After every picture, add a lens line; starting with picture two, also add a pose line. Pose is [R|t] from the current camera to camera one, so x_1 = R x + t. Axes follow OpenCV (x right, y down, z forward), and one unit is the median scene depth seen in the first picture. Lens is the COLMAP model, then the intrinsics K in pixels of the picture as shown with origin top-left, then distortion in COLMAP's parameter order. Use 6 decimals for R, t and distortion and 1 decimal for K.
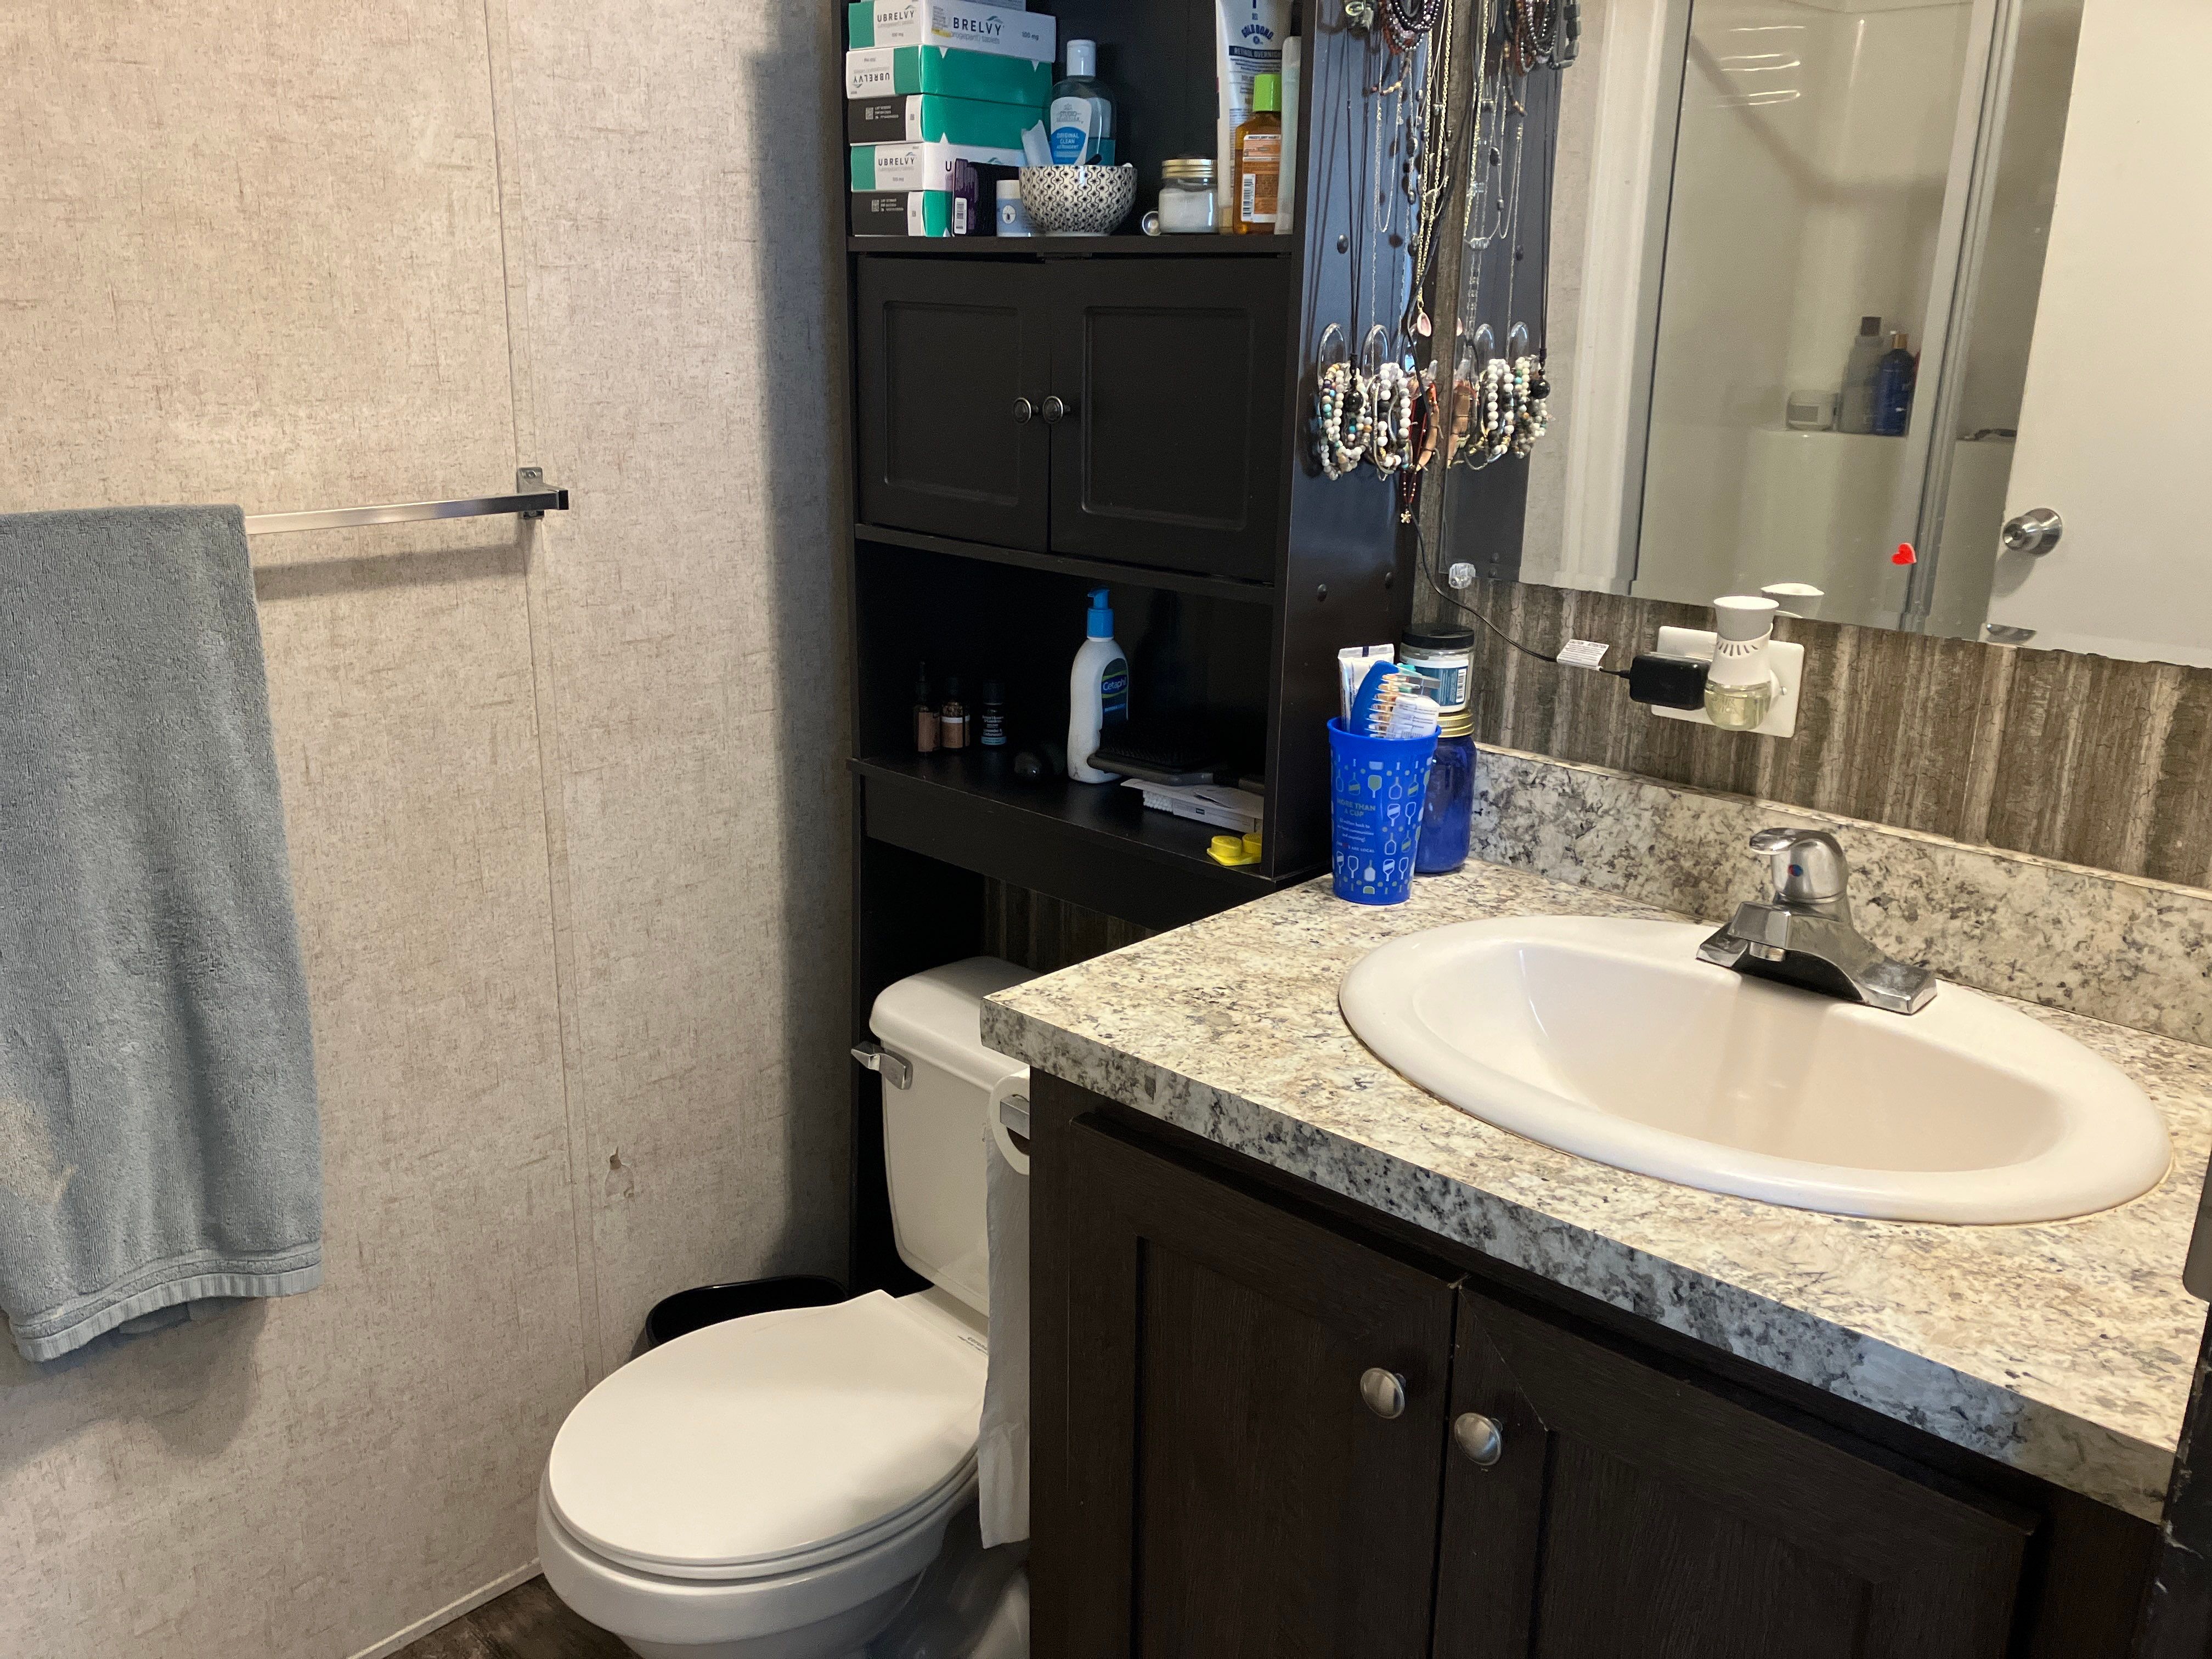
lens RADIAL K [[1798.7, 0, 1100.4], [0, 1798.7, 841.1], [0, 0, 1]] dist [0.004884, 0.008272]
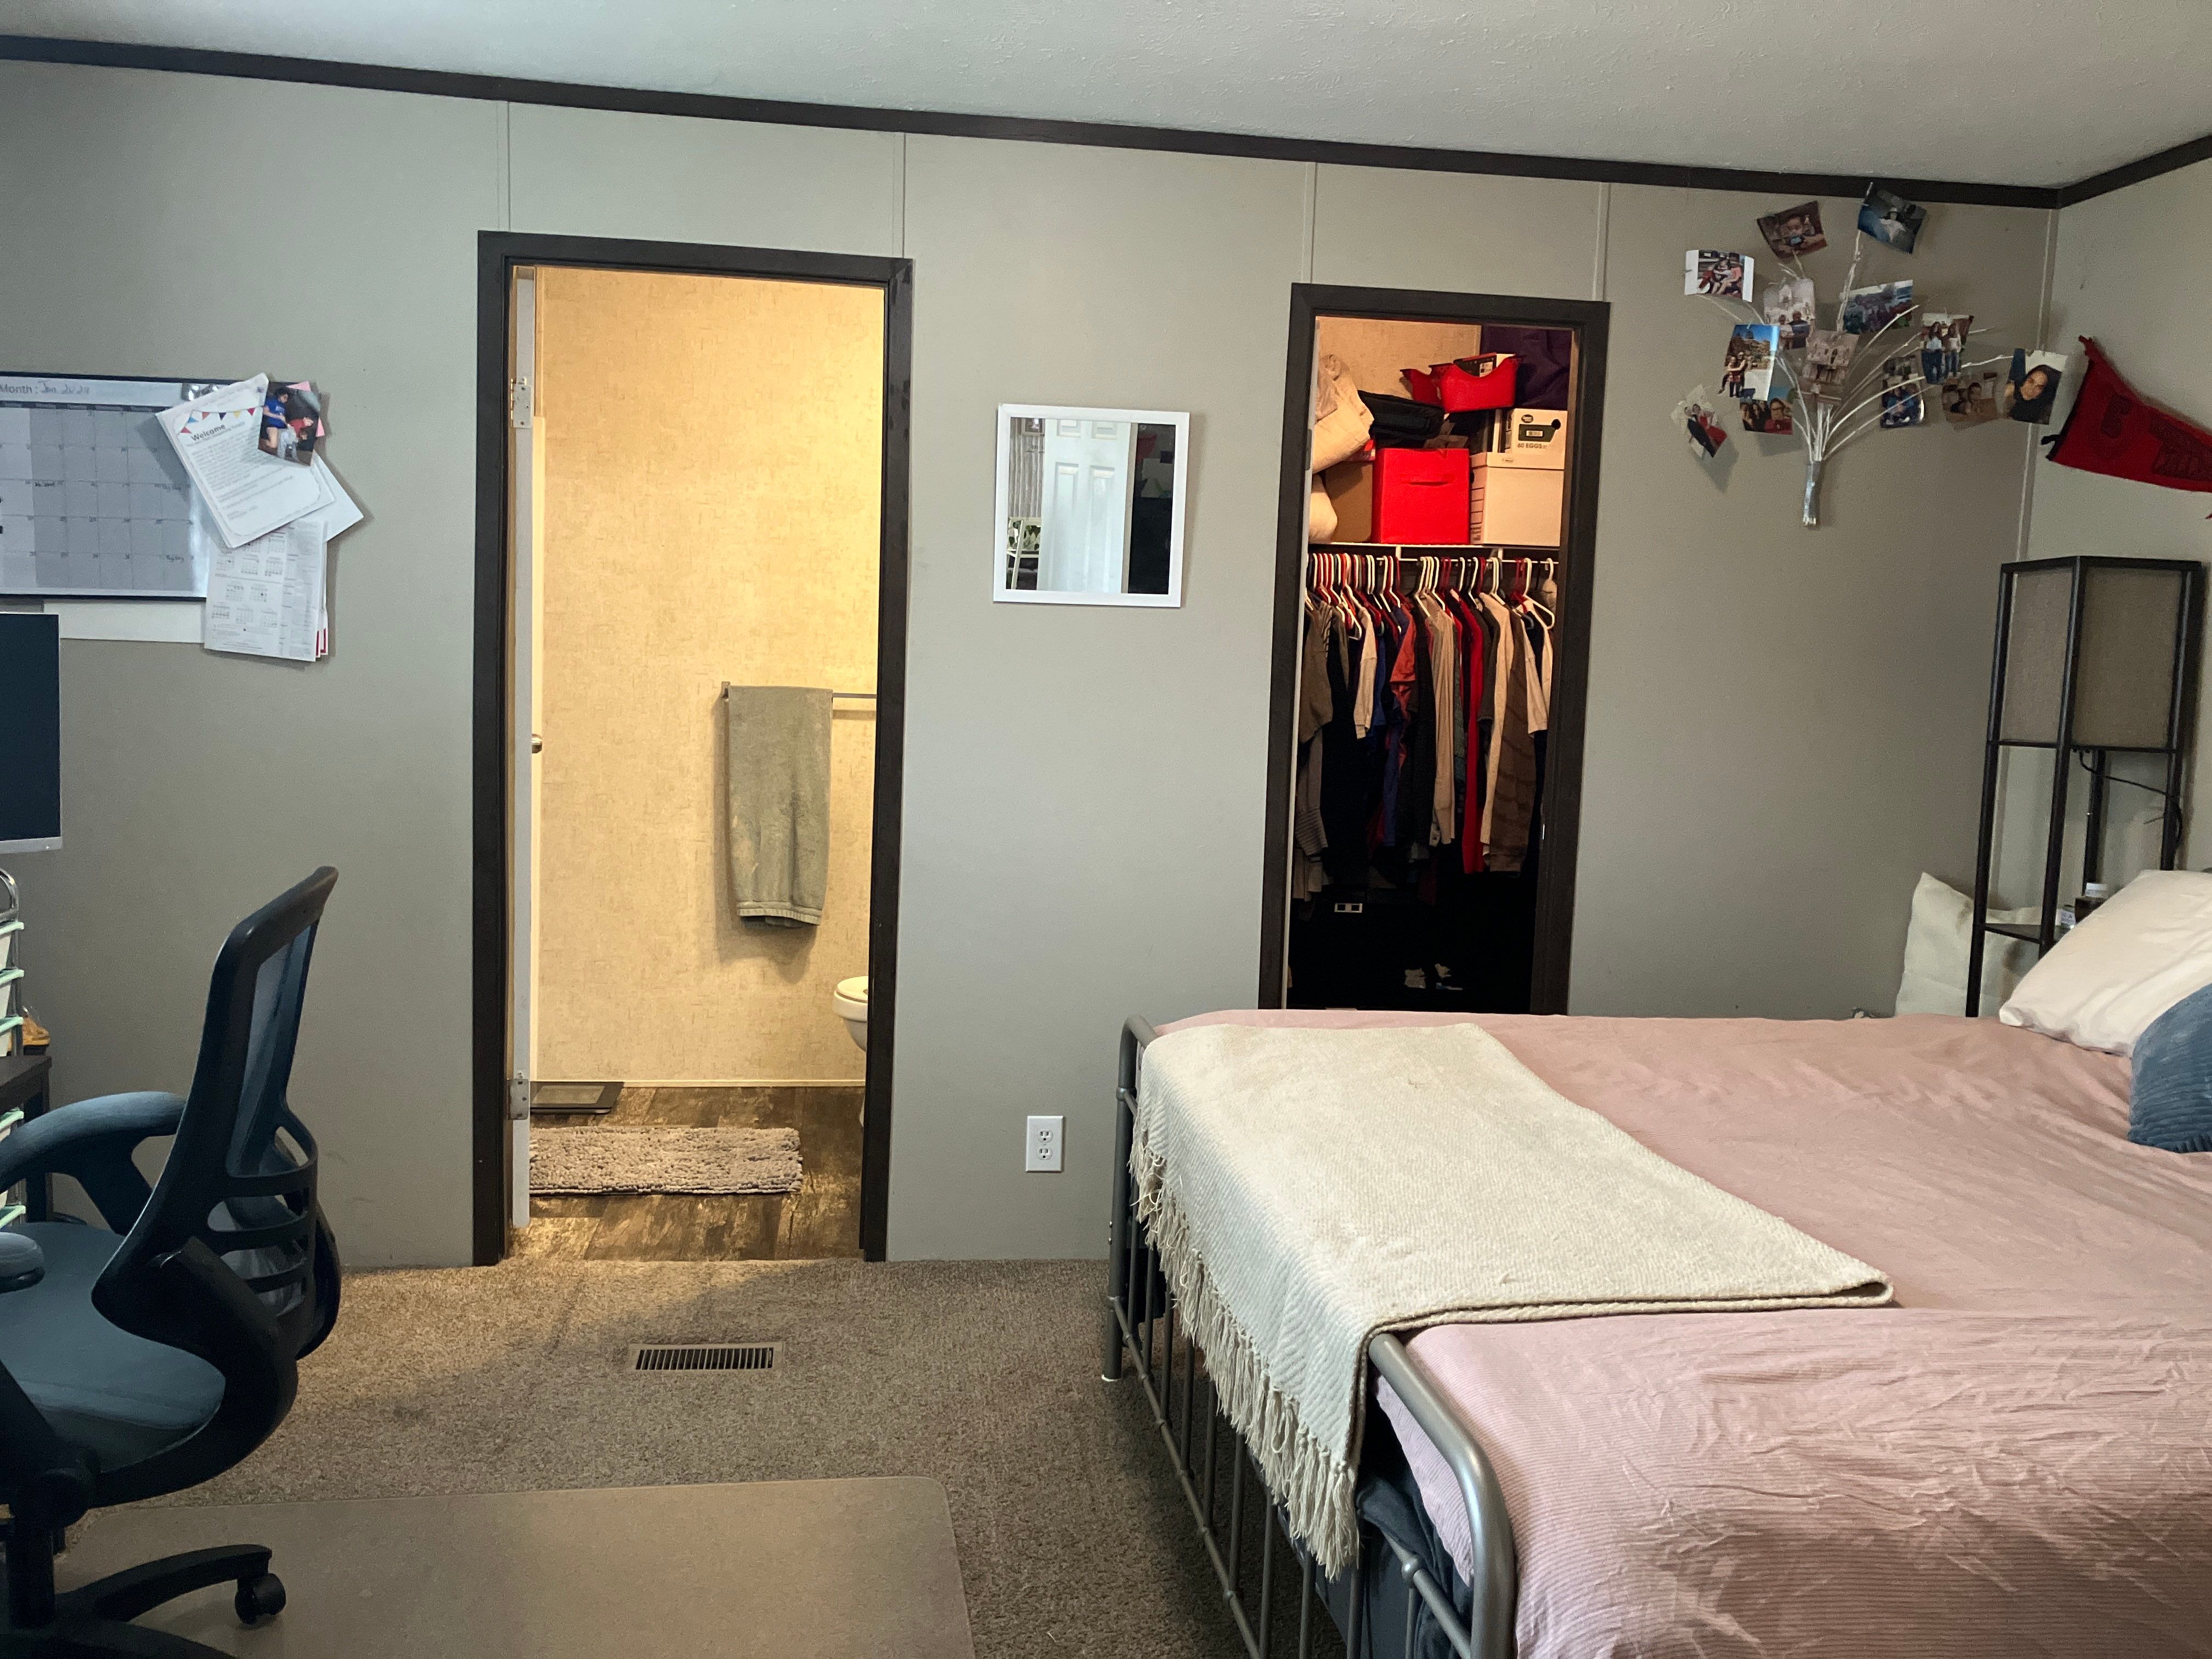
lens RADIAL K [[1798.7, 0, 1115.1], [0, 1798.7, 821.5], [0, 0, 1]] dist [0.004884, 0.008272]
pose [[0.783887, 0.073852, -0.616496, 2.127848], [-0.201663, 0.969355, -0.140296, 0.444593], [0.587242, 0.234300, 0.774758, -1.339448]]
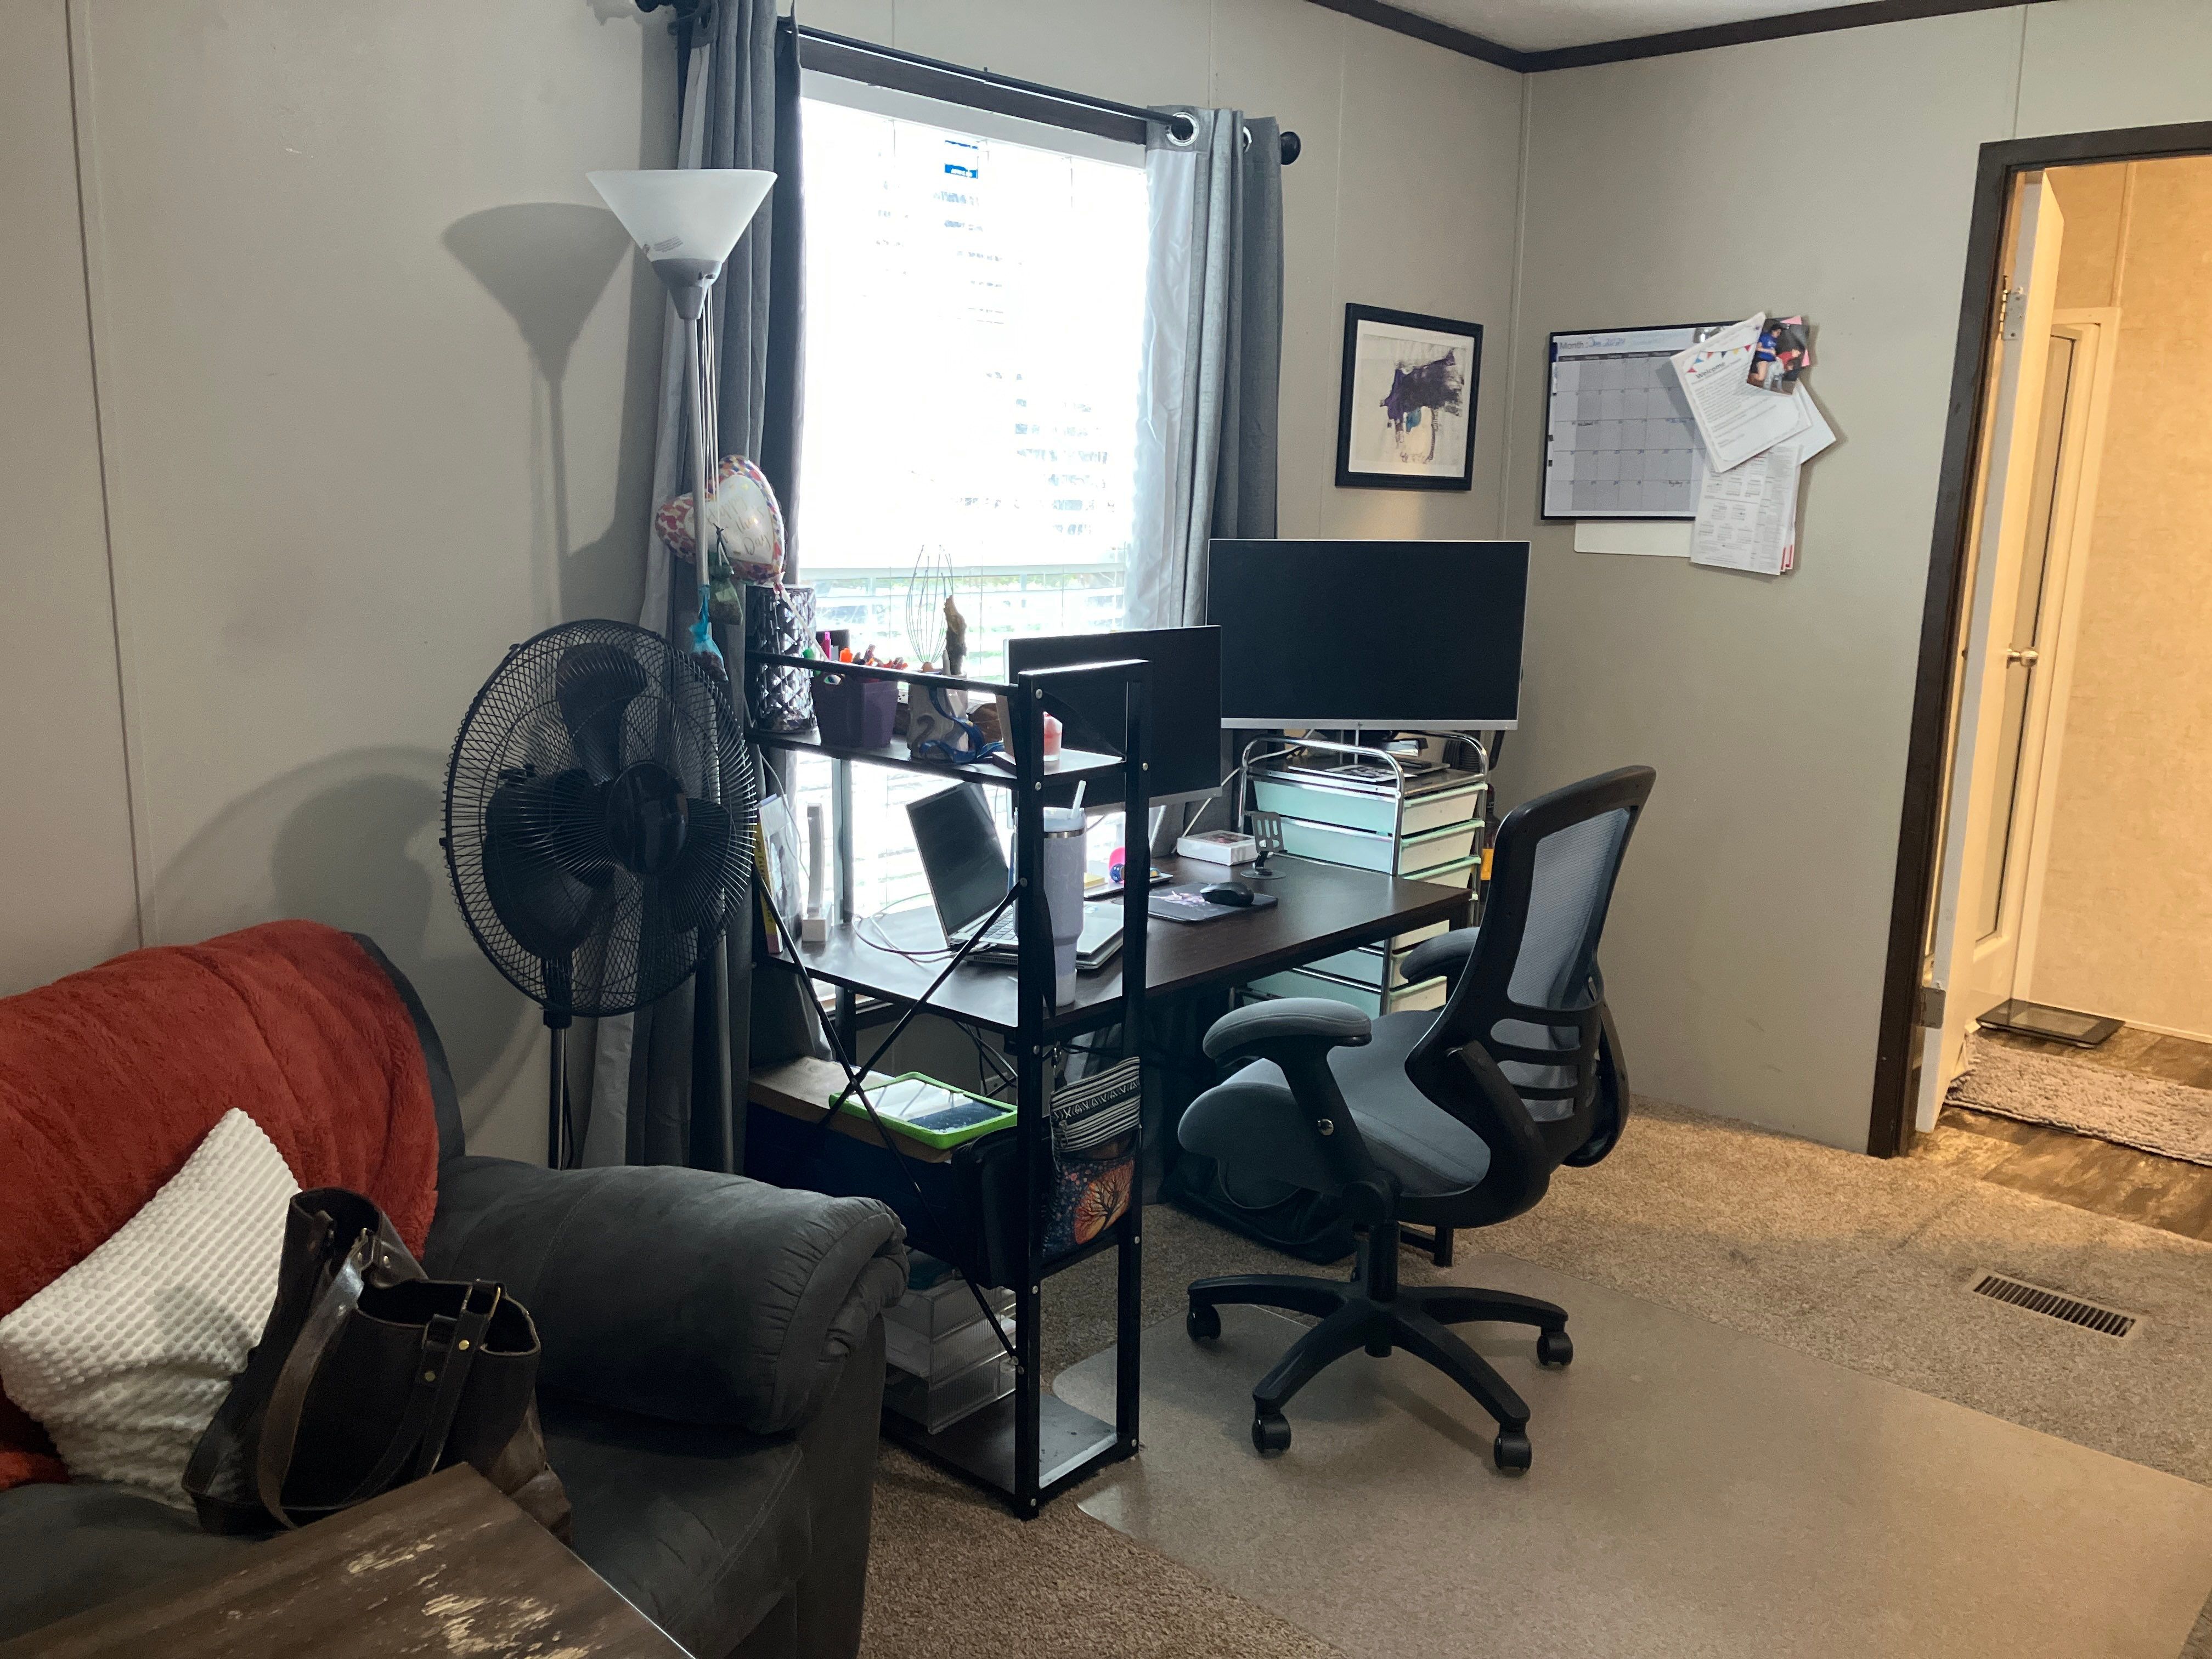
lens RADIAL K [[1798.7, 0, 1090.9], [0, 1798.7, 823.5], [0, 0, 1]] dist [0.004884, 0.008272]
pose [[0.012988, 0.175018, -0.984480, 2.435889], [-0.308694, 0.937172, 0.162535, 0.336464], [0.951073, 0.301792, 0.066199, -1.171519]]
